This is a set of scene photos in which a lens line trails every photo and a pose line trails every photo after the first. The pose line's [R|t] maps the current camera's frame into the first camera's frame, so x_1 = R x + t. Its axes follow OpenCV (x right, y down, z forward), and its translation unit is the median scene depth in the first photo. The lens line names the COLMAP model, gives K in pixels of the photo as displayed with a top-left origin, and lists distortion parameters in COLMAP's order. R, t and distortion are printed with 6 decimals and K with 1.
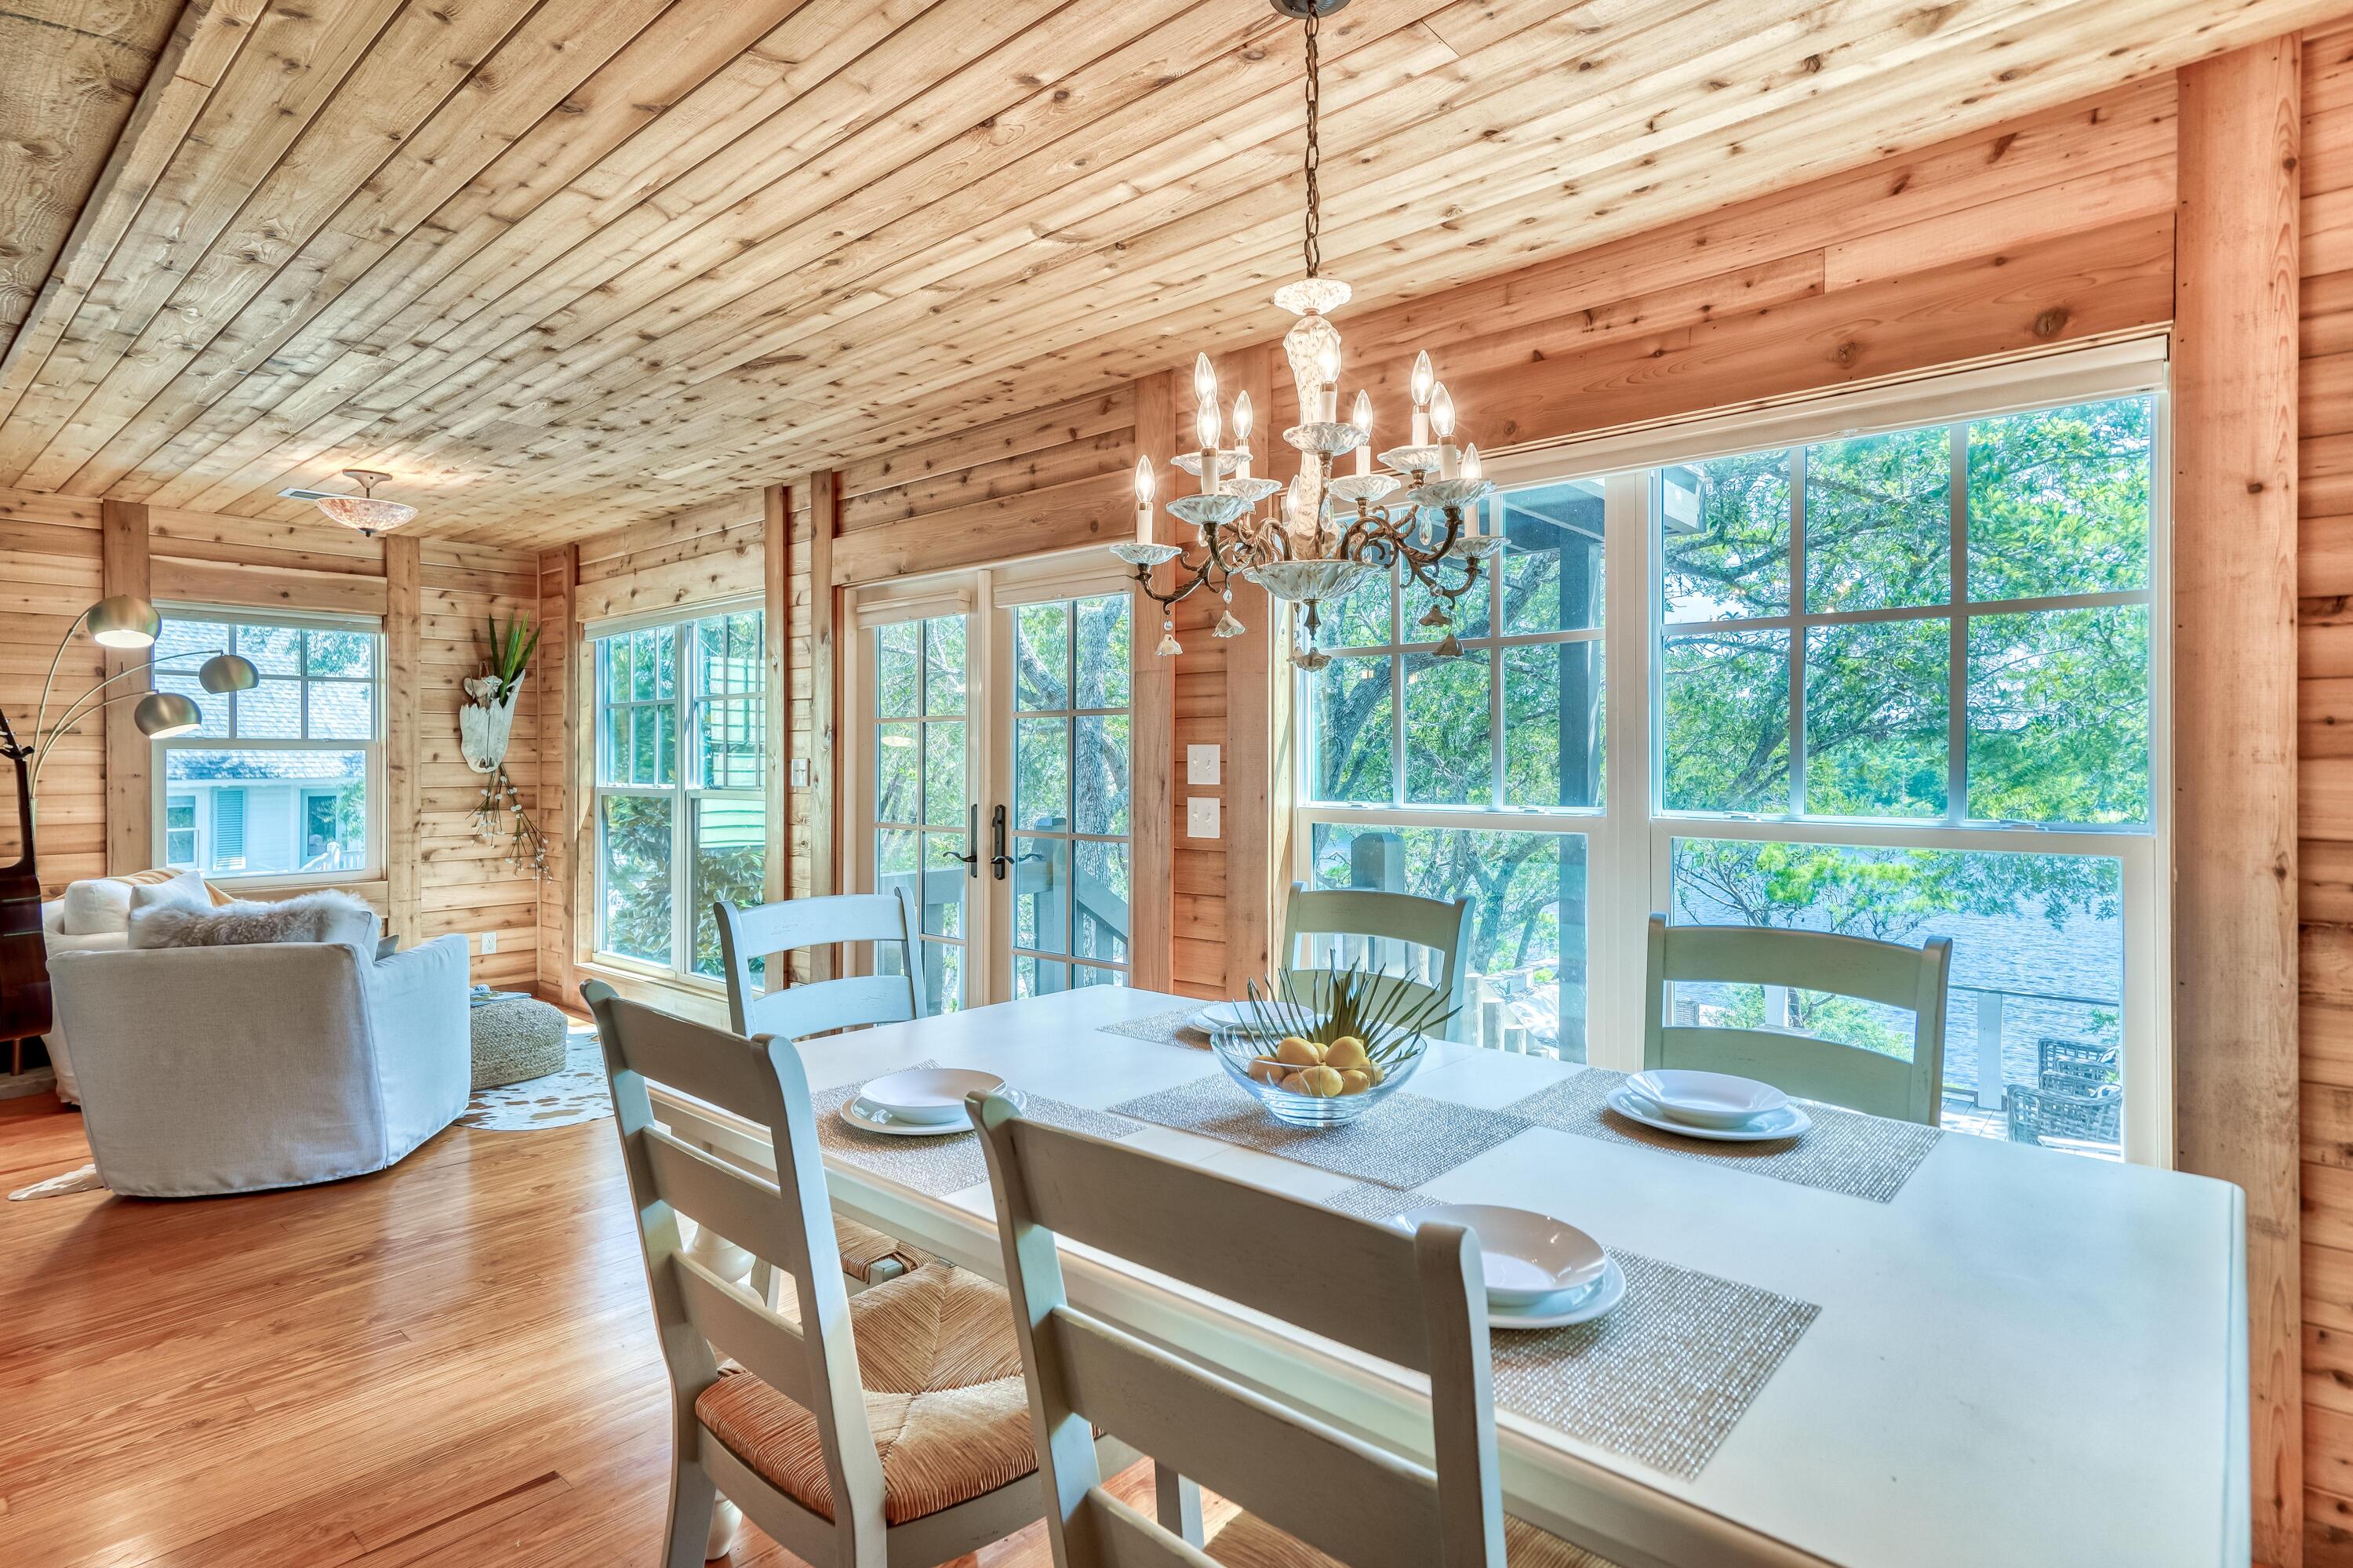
lens RADIAL K [[1157.0, 0, 1121.9], [0, 1157.0, 750.9], [0, 0, 1]] dist [0.000466, 0.015160]
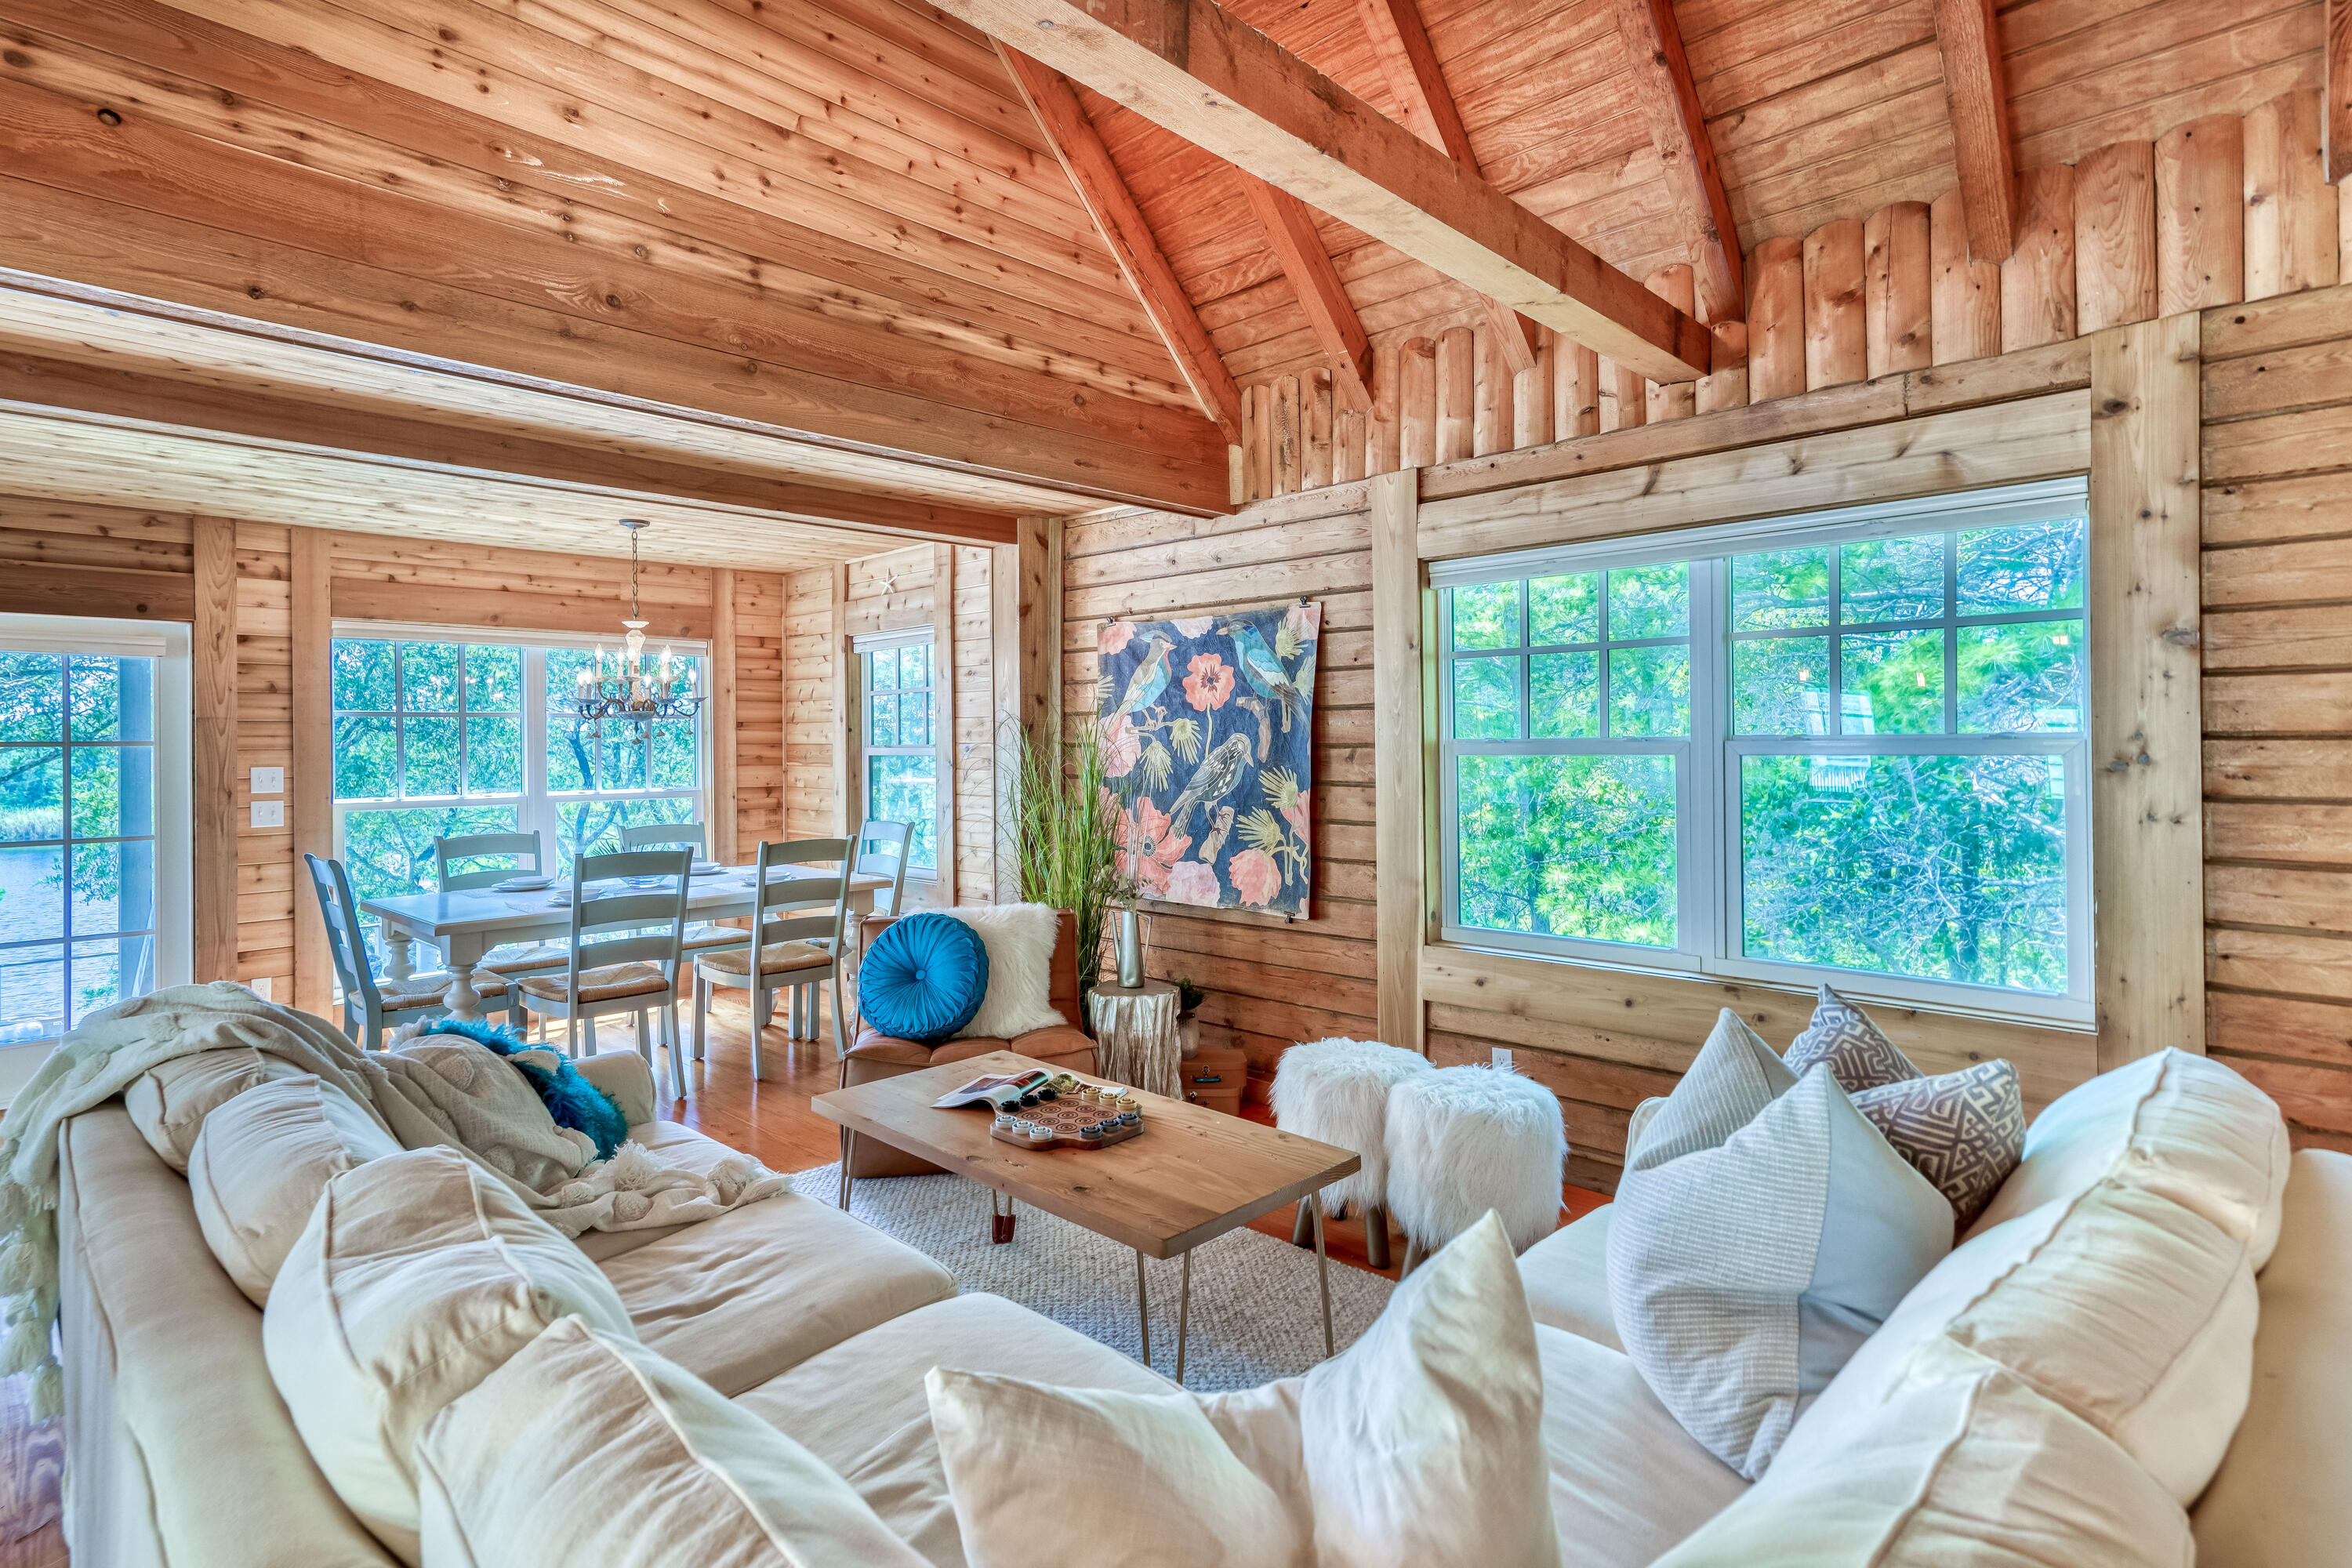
lens RADIAL K [[1156.5, 0, 1142.3], [0, 1156.5, 737.7], [0, 0, 1]] dist [0.000466, 0.015160]
pose [[0.066298, 0.005897, 0.997782, -0.827439], [0.003740, 0.999974, -0.006159, -0.018248], [-0.997793, 0.004140, 0.066274, -0.165697]]
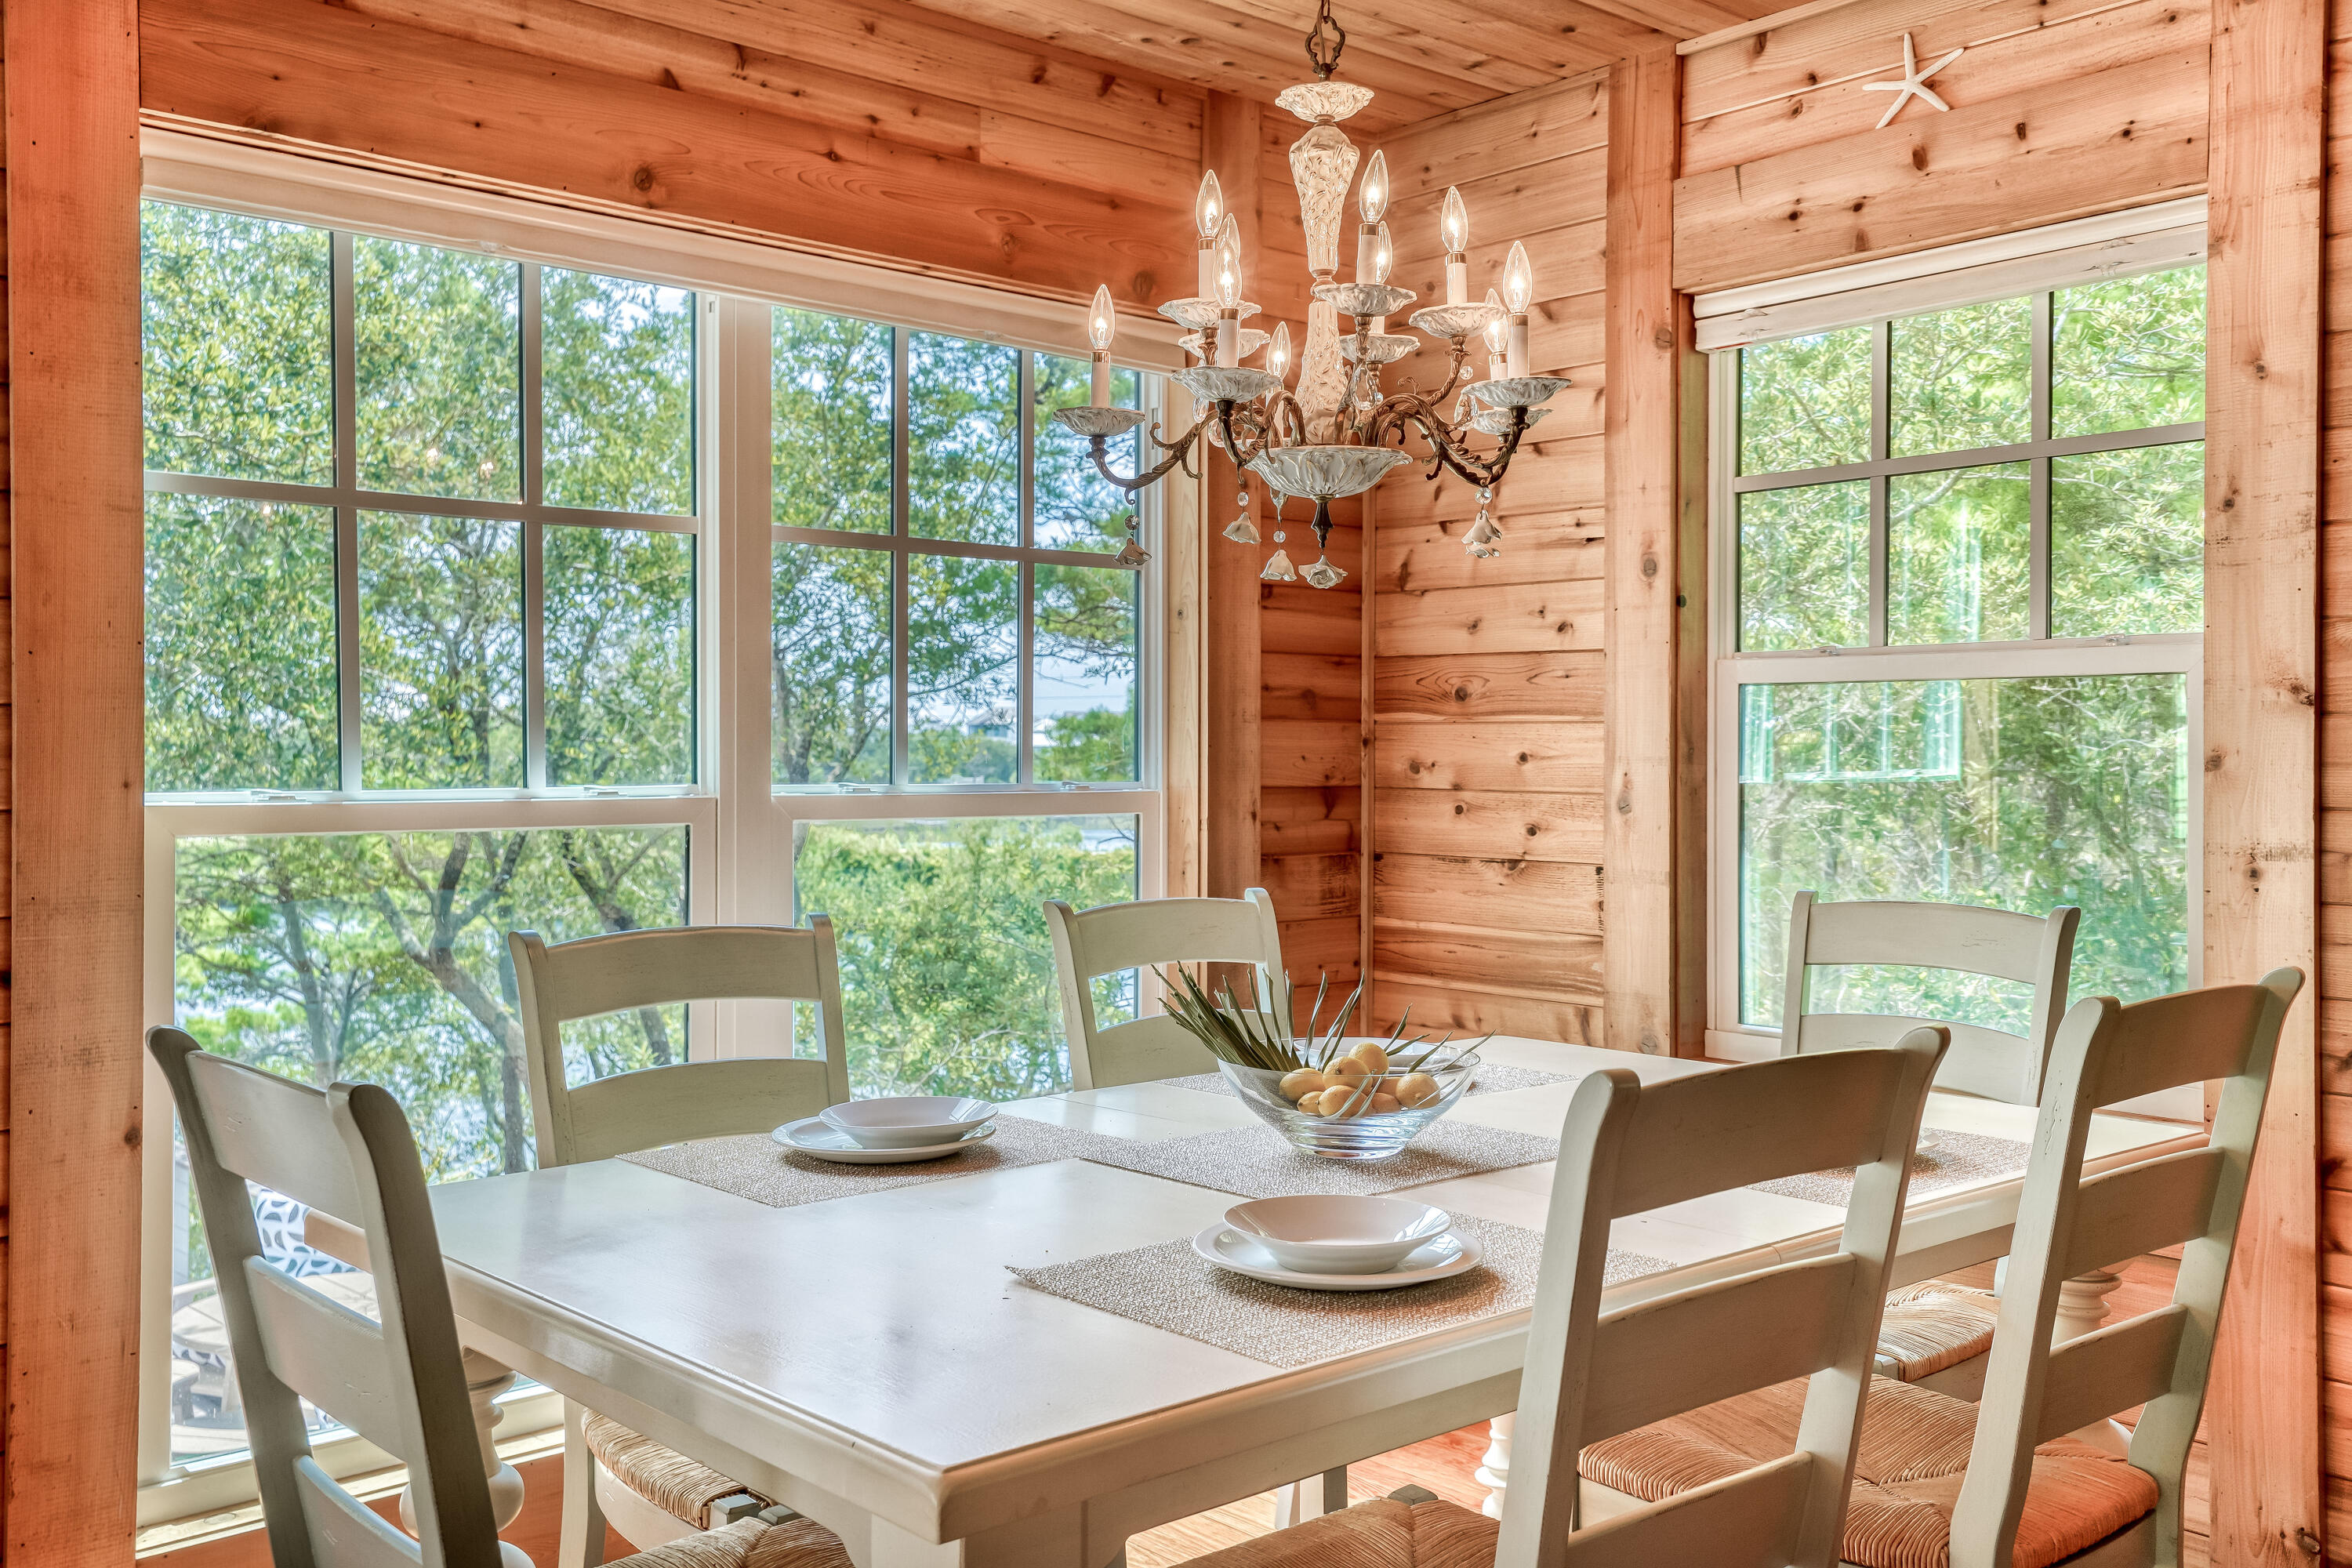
lens RADIAL K [[2068.9, 0, 1155.3], [0, 2068.9, 740.6], [0, 0, 1]] dist [0.044300, -0.001375]
pose [[0.125356, 0.004036, 0.992104, -0.352132], [-0.011274, 0.999933, -0.002644, 0.011300], [-0.992048, -0.010854, 0.125393, 0.276532]]
